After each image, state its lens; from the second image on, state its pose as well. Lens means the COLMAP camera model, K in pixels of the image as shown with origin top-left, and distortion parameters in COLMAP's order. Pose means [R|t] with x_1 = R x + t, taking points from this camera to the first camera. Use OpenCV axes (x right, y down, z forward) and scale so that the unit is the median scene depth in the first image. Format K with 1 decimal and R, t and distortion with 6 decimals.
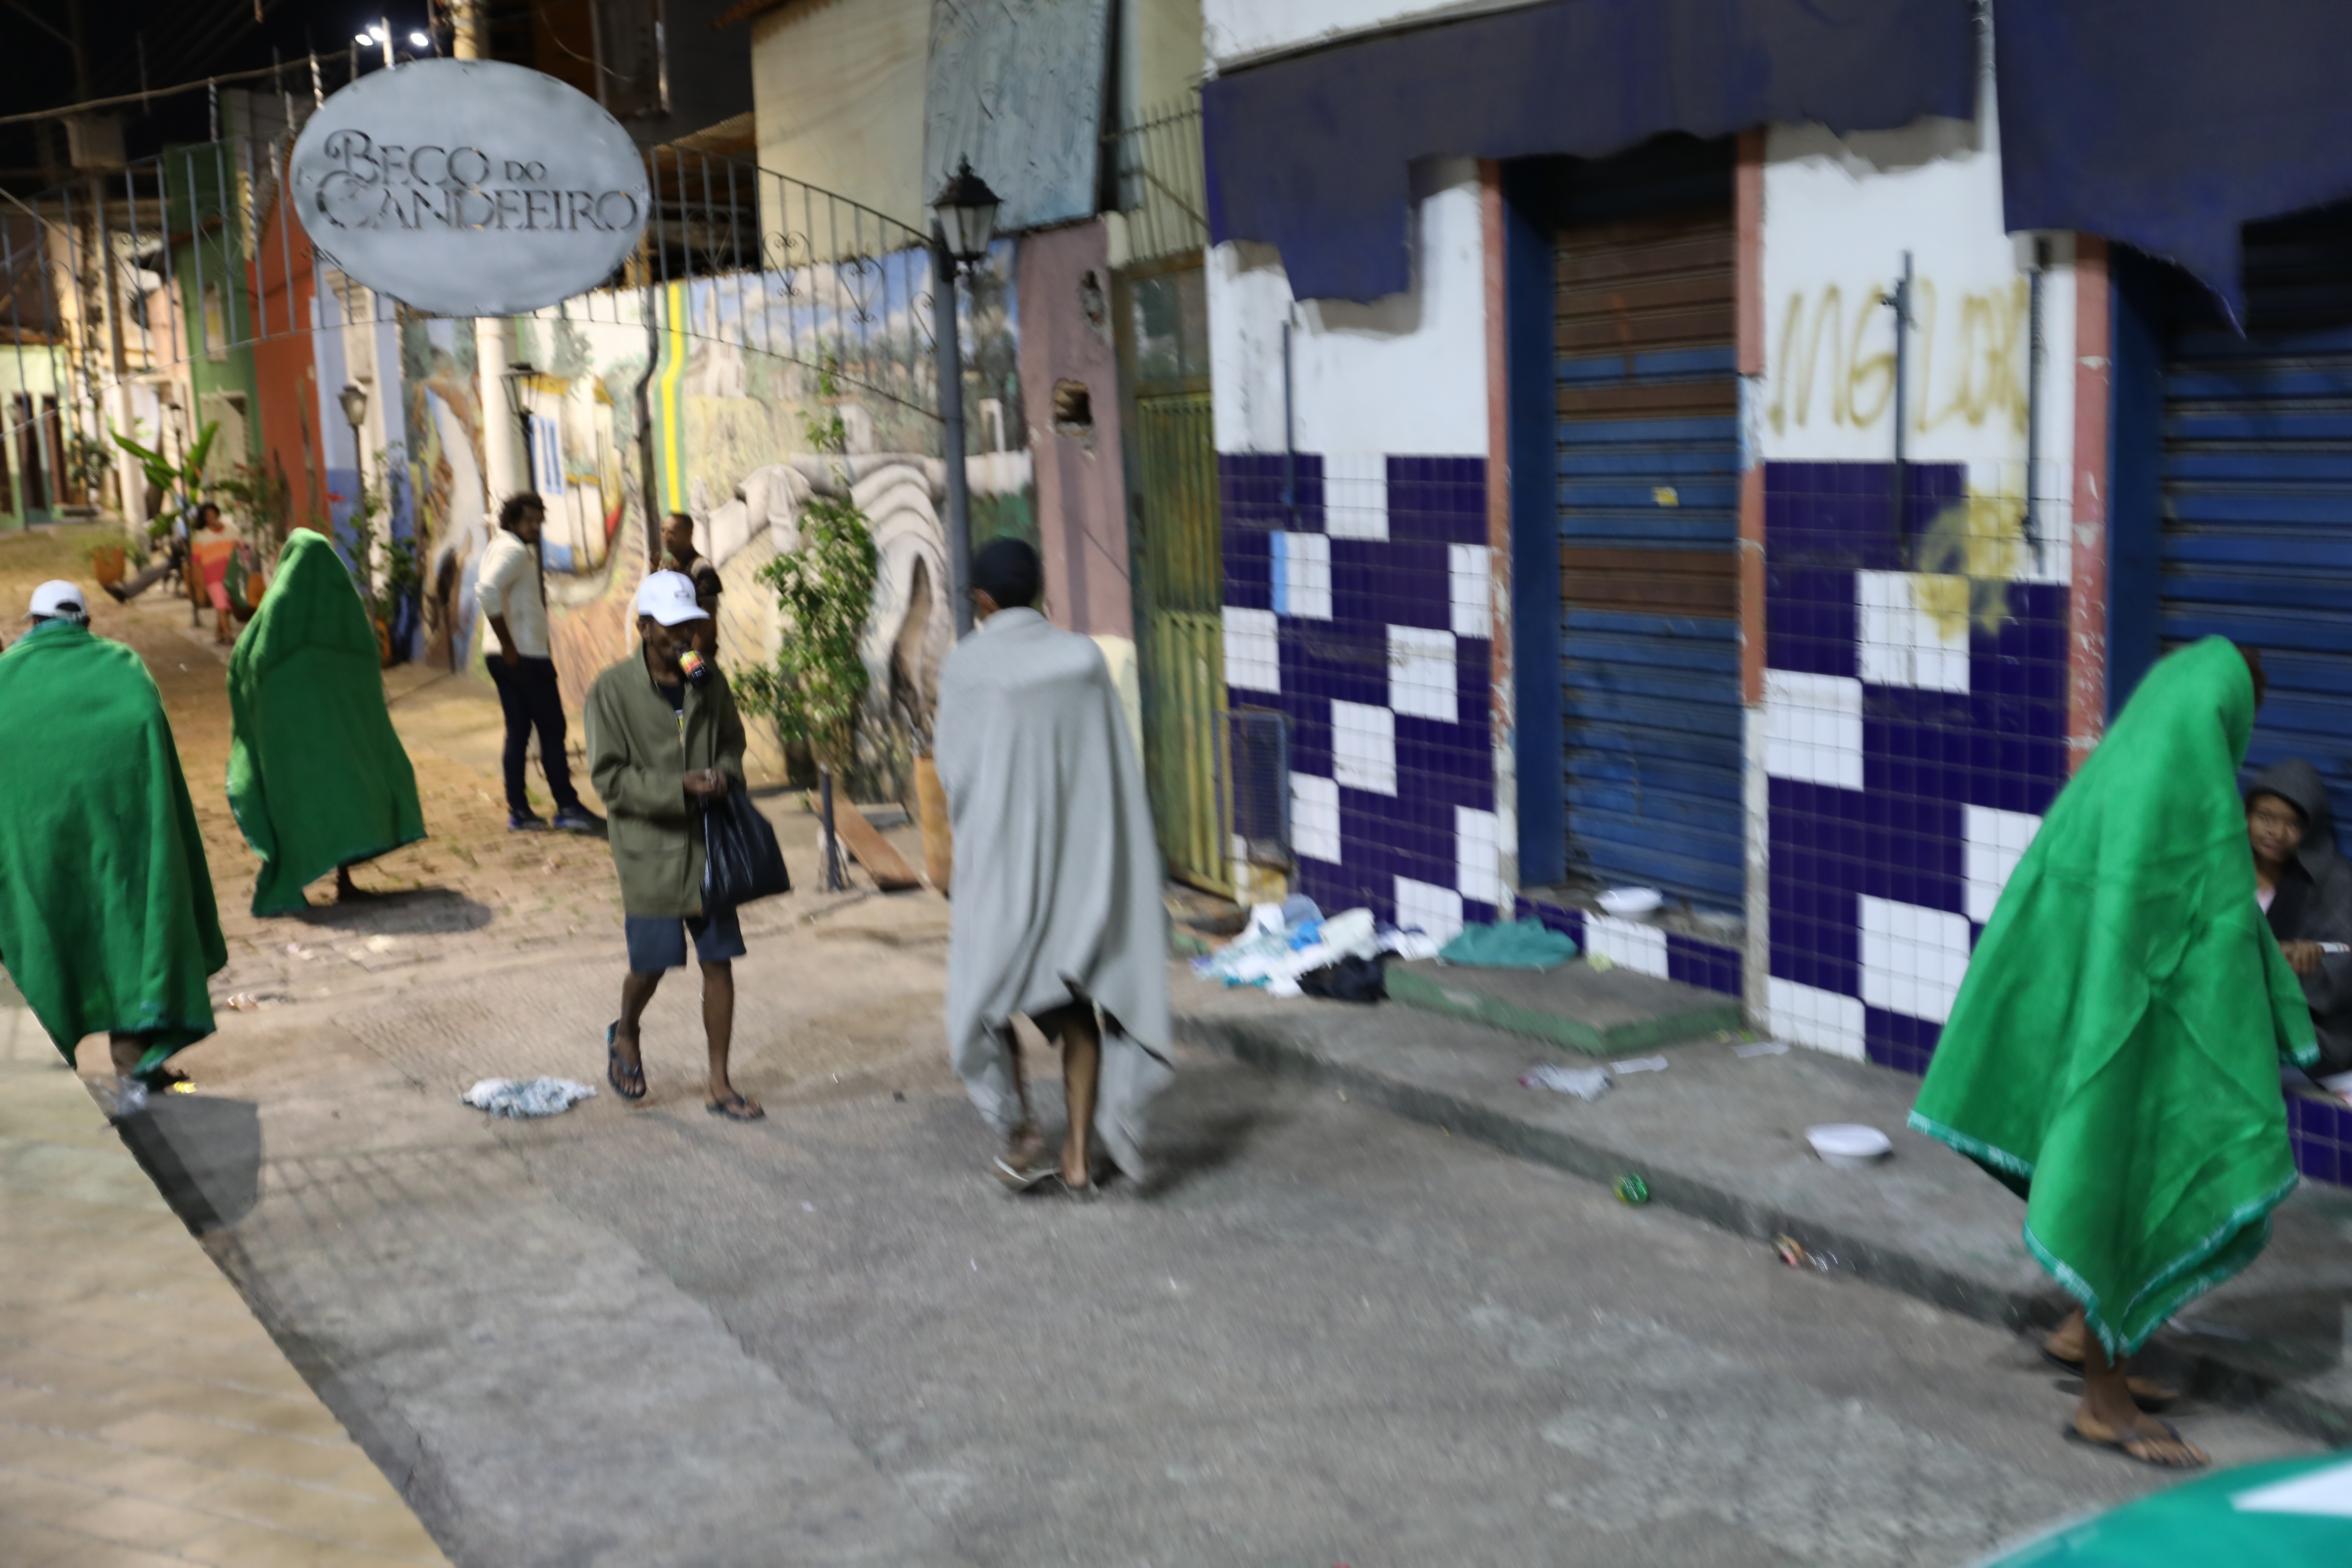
lens RADIAL K [[2836.2, 0, 1175.7], [0, 2836.2, 784.8], [0, 0, 1]] dist [0.065639, 0.000000]
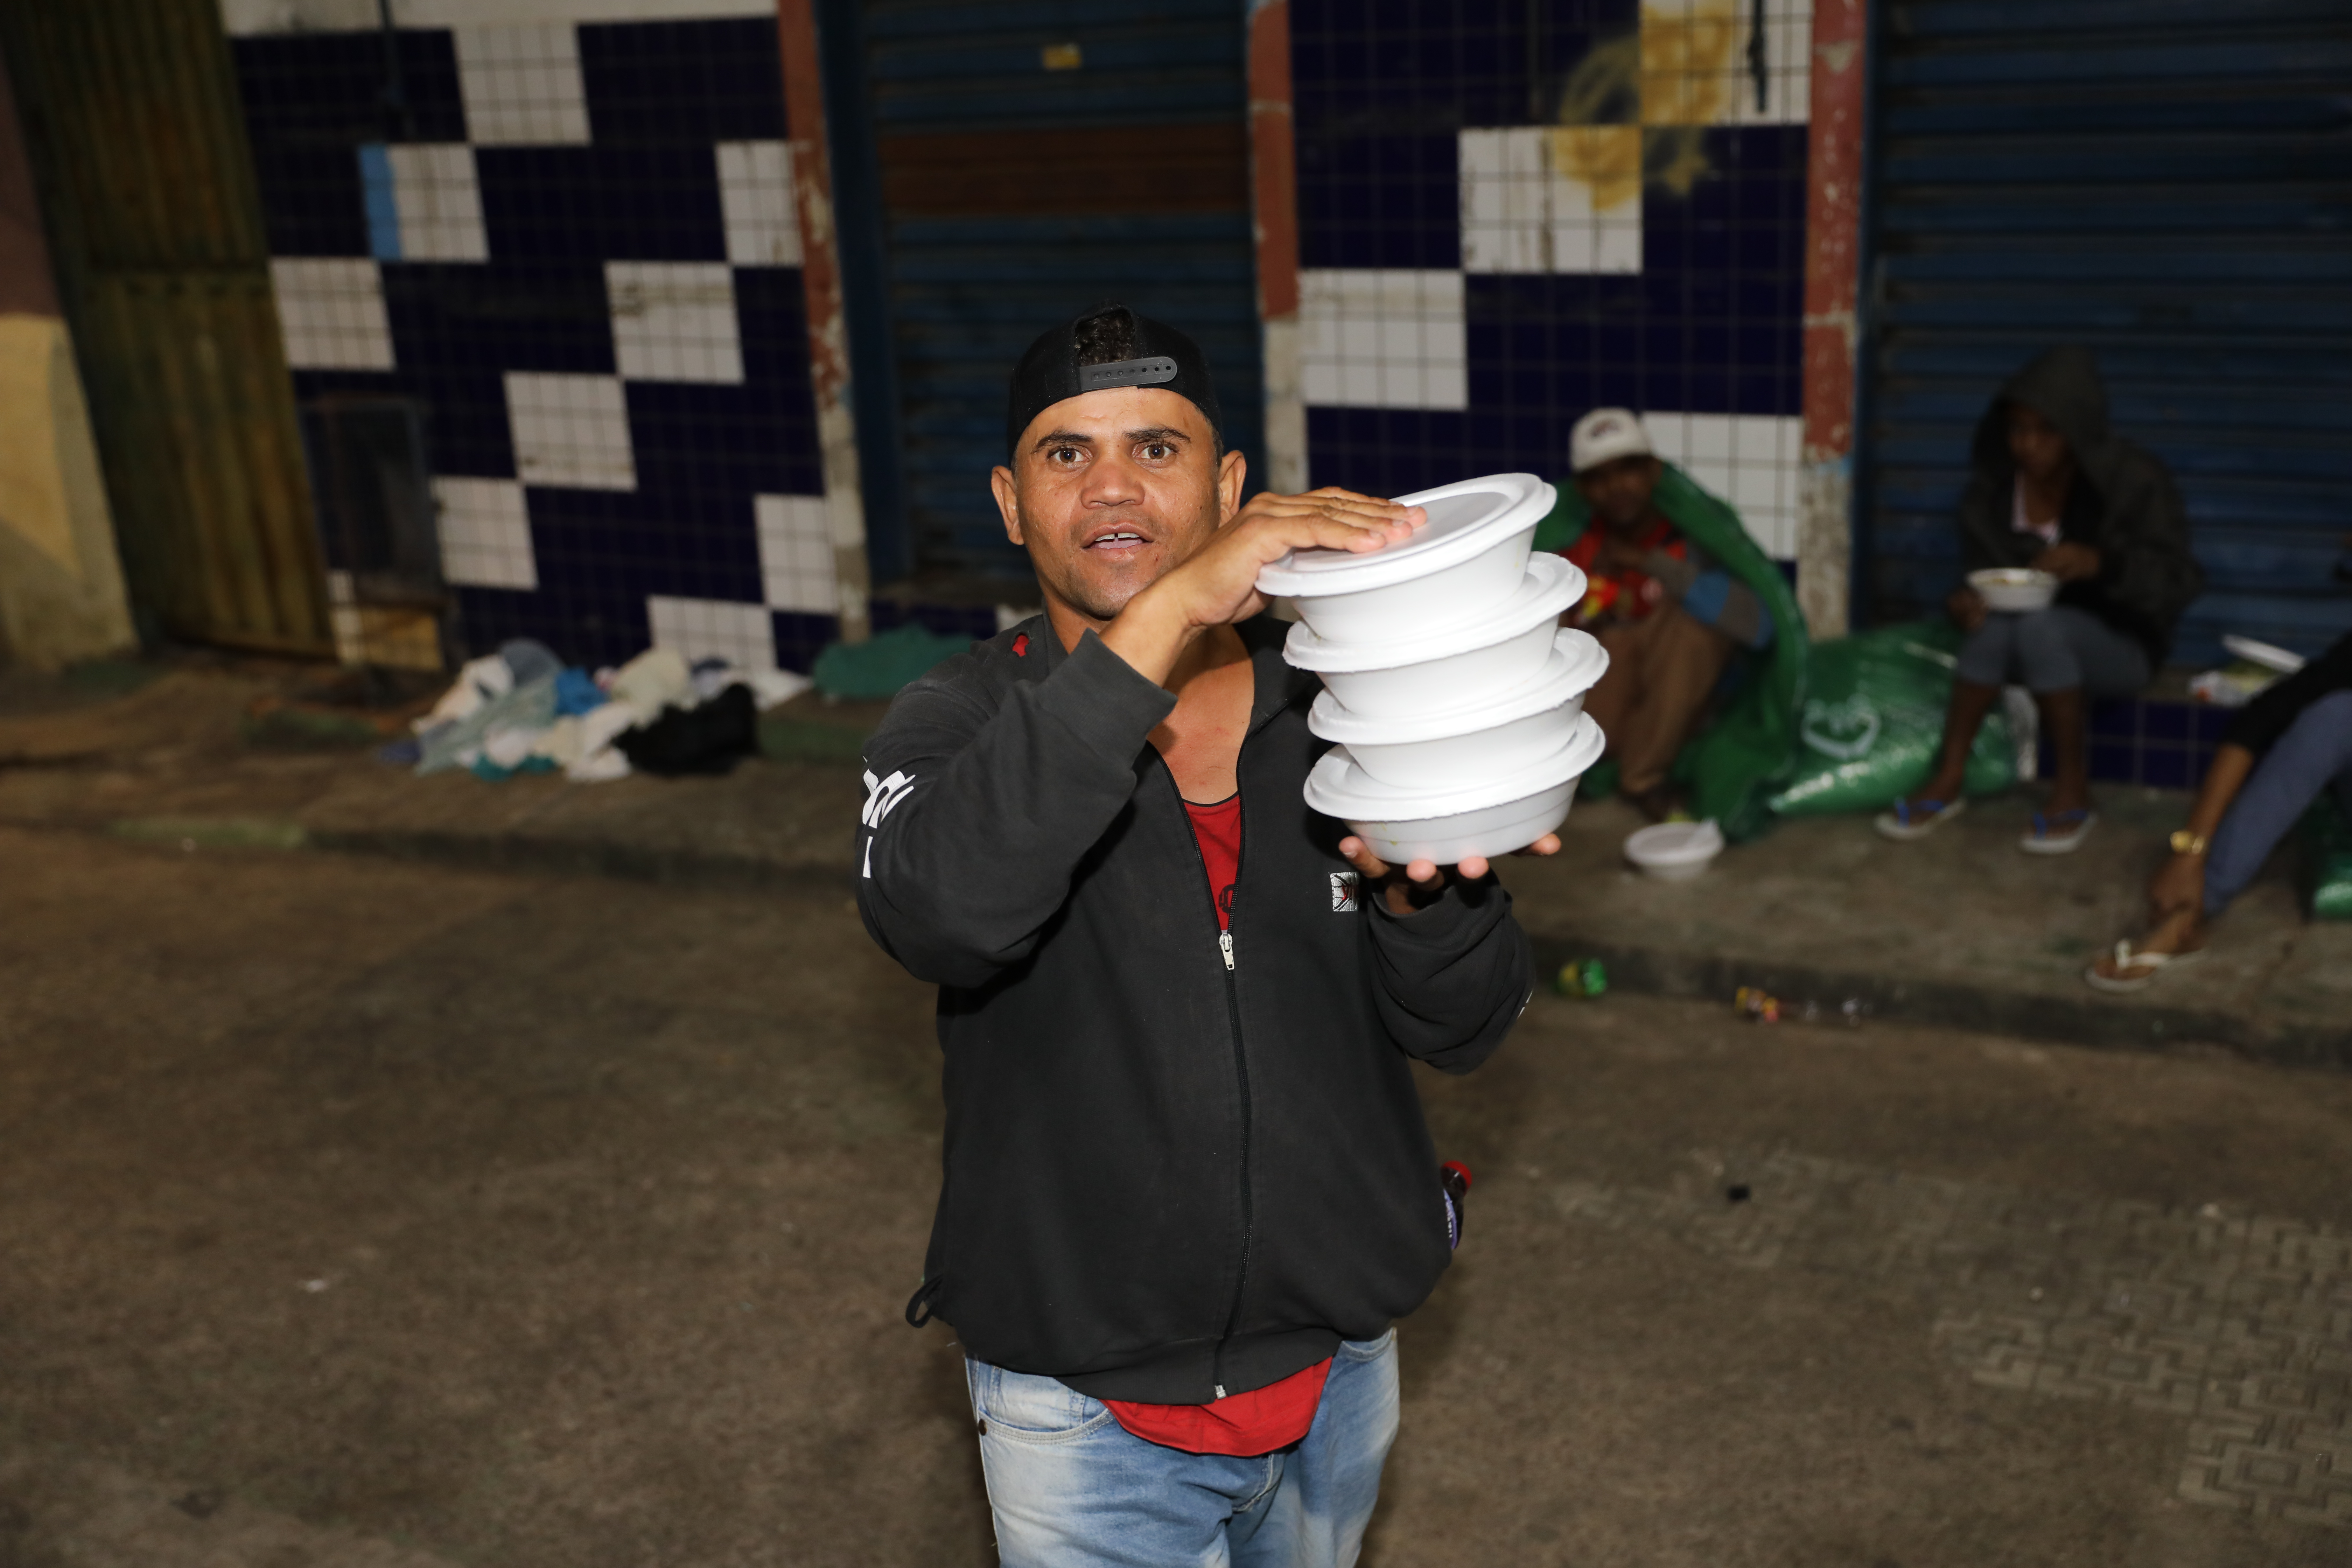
lens RADIAL K [[2632.4, 0, 1175.9], [0, 2632.4, 785.2], [0, 0, 1]] dist [0.054848, 0.000000]
pose [[0.823294, -0.186501, 0.536102, -0.209096], [0.108627, 0.978791, 0.173688, -0.027631], [-0.557125, -0.084761, 0.826092, 0.351855]]
